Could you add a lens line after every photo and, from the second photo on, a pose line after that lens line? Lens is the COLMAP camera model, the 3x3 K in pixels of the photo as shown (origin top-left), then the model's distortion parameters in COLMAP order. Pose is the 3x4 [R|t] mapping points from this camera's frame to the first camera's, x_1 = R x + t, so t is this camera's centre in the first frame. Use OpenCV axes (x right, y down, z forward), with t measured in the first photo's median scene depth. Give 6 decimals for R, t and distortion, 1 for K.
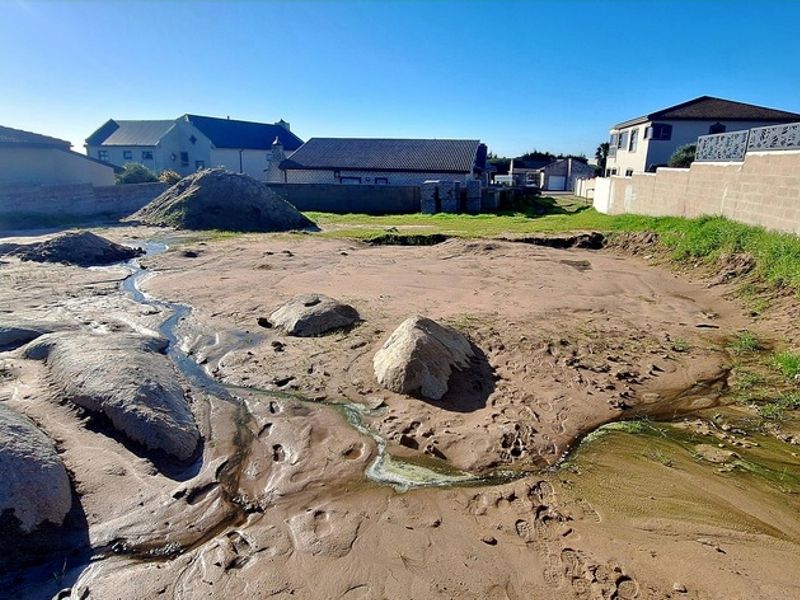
lens RADIAL K [[522.8, 0, 400.0], [0, 522.8, 300.0], [0, 0, 1]] dist [-0.025130, 0.021914]
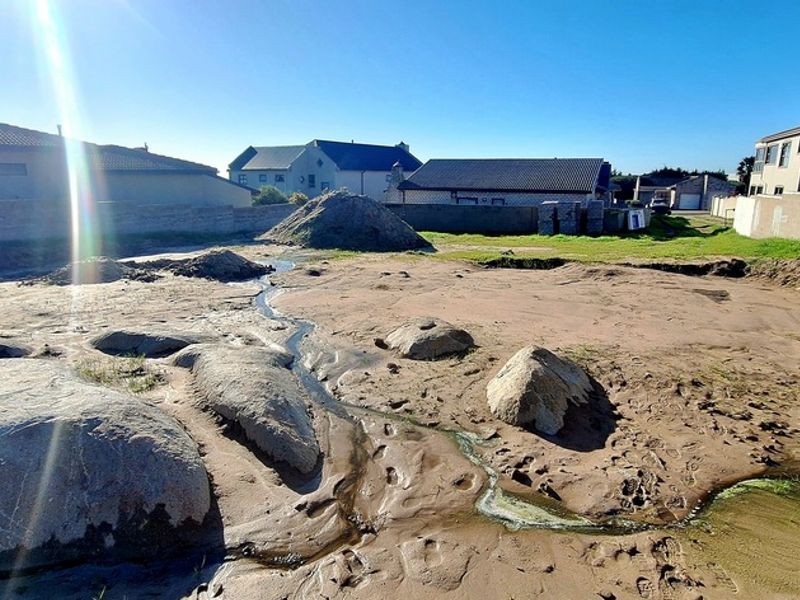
lens RADIAL K [[522.8, 0, 400.0], [0, 522.8, 300.0], [0, 0, 1]] dist [-0.025130, 0.021914]
pose [[0.976865, 0.035449, -0.210899, -0.007438], [-0.042638, 0.998651, -0.029637, -0.014591], [0.209564, 0.037944, 0.977058, -0.010374]]
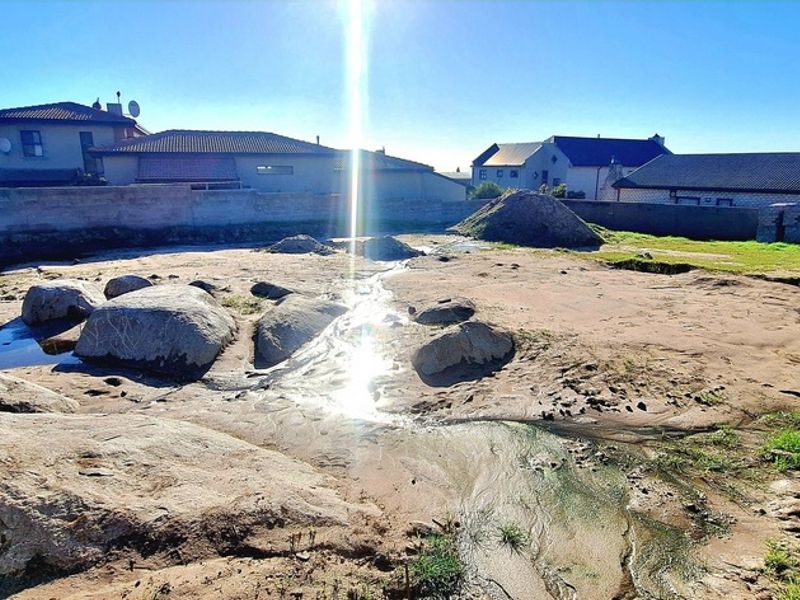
lens RADIAL K [[522.8, 0, 400.0], [0, 522.8, 300.0], [0, 0, 1]] dist [-0.025130, 0.021914]
pose [[0.747963, 0.143705, -0.647997, 0.646962], [-0.159083, 0.986638, 0.035180, -0.028571], [0.644394, 0.076772, 0.760830, -0.075823]]
